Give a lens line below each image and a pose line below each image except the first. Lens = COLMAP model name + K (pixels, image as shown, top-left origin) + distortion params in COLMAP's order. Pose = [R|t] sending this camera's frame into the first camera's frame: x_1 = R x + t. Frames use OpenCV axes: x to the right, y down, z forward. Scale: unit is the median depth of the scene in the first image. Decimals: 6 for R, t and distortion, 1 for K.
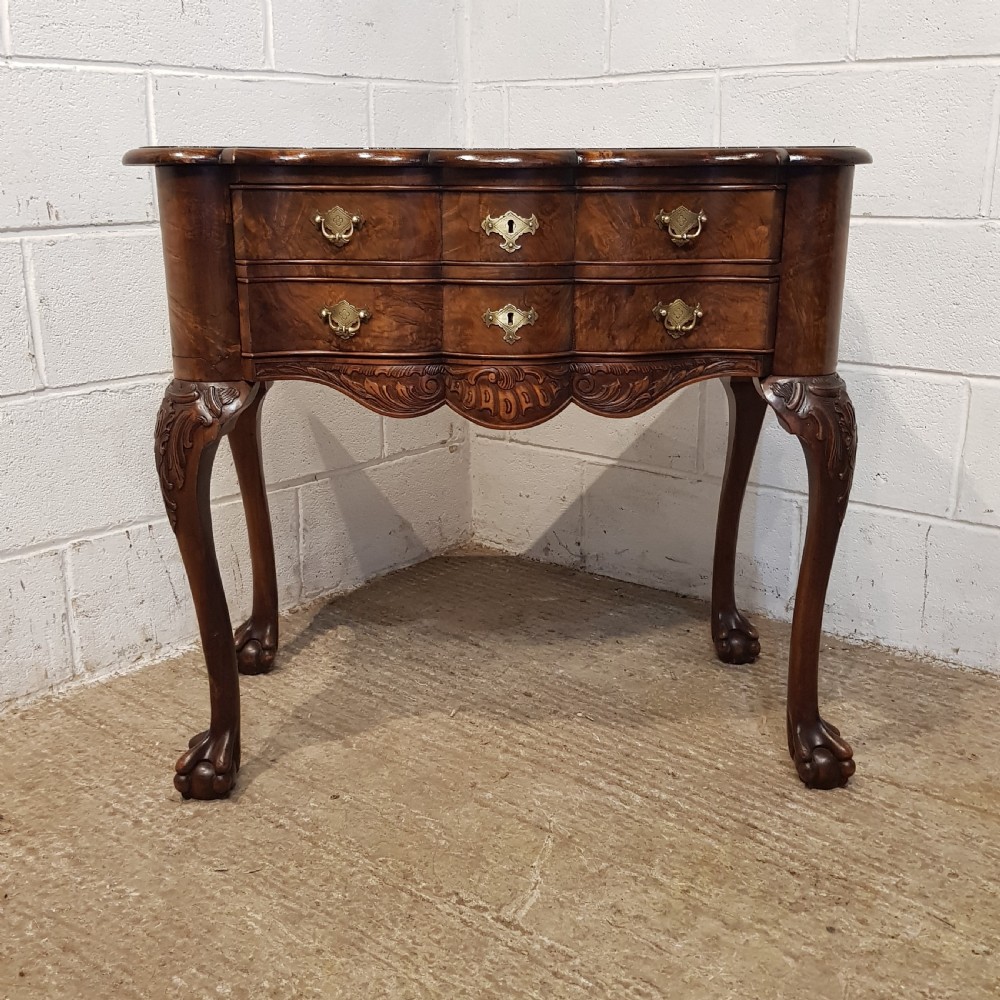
lens RADIAL K [[1221.5, 0, 512.2], [0, 1221.5, 511.7], [0, 0, 1]] dist [0.053959, 0.000000]
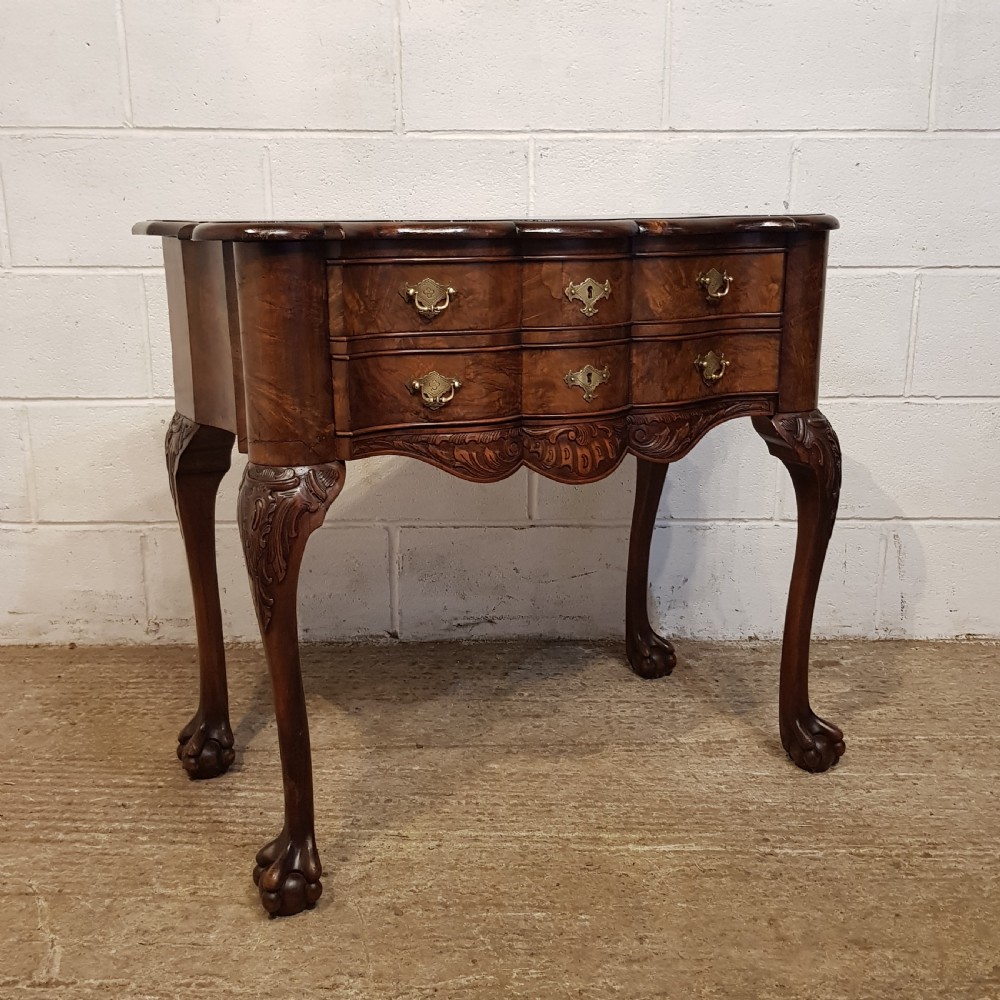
lens RADIAL K [[1208.5, 0, 520.2], [0, 1208.5, 500.4], [0, 0, 1]] dist [0.056149, 0.000000]
pose [[0.906074, -0.105415, 0.409777, -0.471006], [0.119941, 0.992732, -0.009826, -0.048680], [-0.405764, 0.058052, 0.912133, 0.079297]]
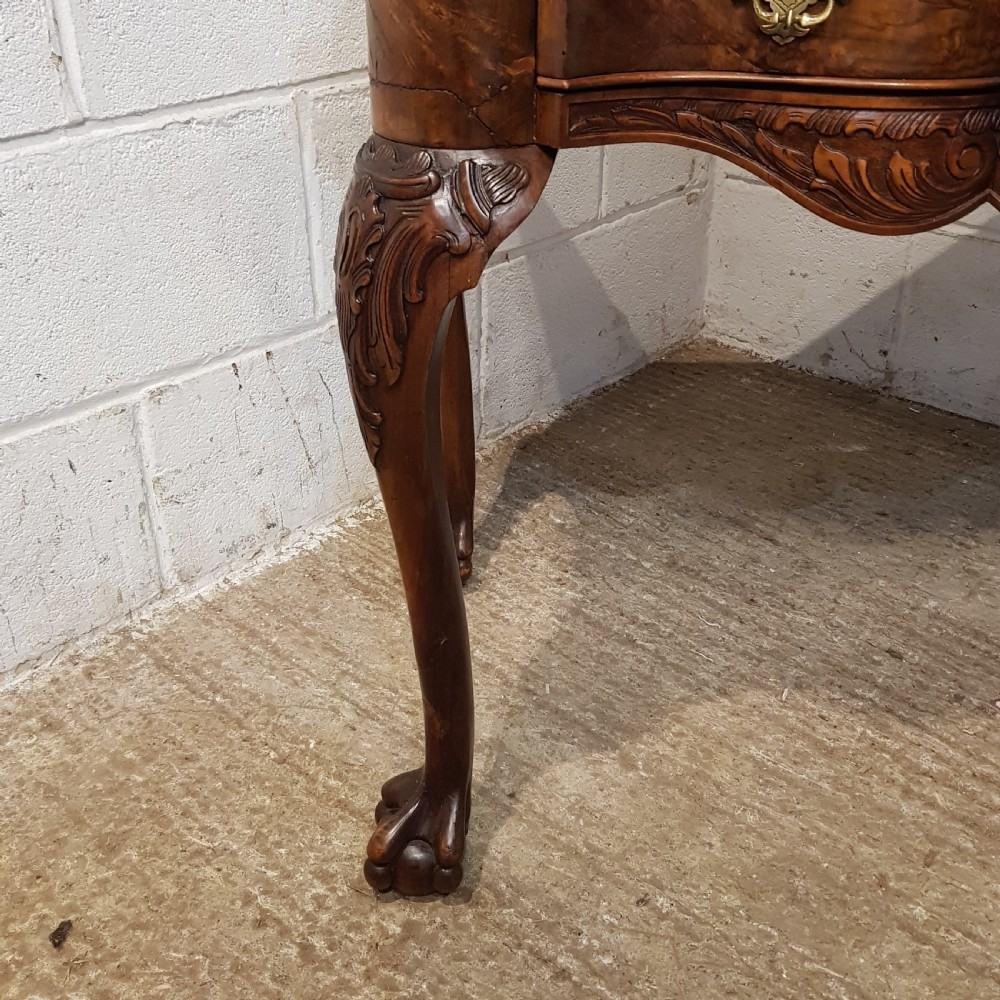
lens RADIAL K [[1221.5, 0, 494.2], [0, 1221.5, 520.7], [0, 0, 1]] dist [0.053959, 0.000000]
pose [[0.998882, 0.026430, -0.039185, -0.209501], [-0.015526, 0.966518, 0.256127, -0.087406], [0.044642, -0.255232, 0.965849, 0.529104]]
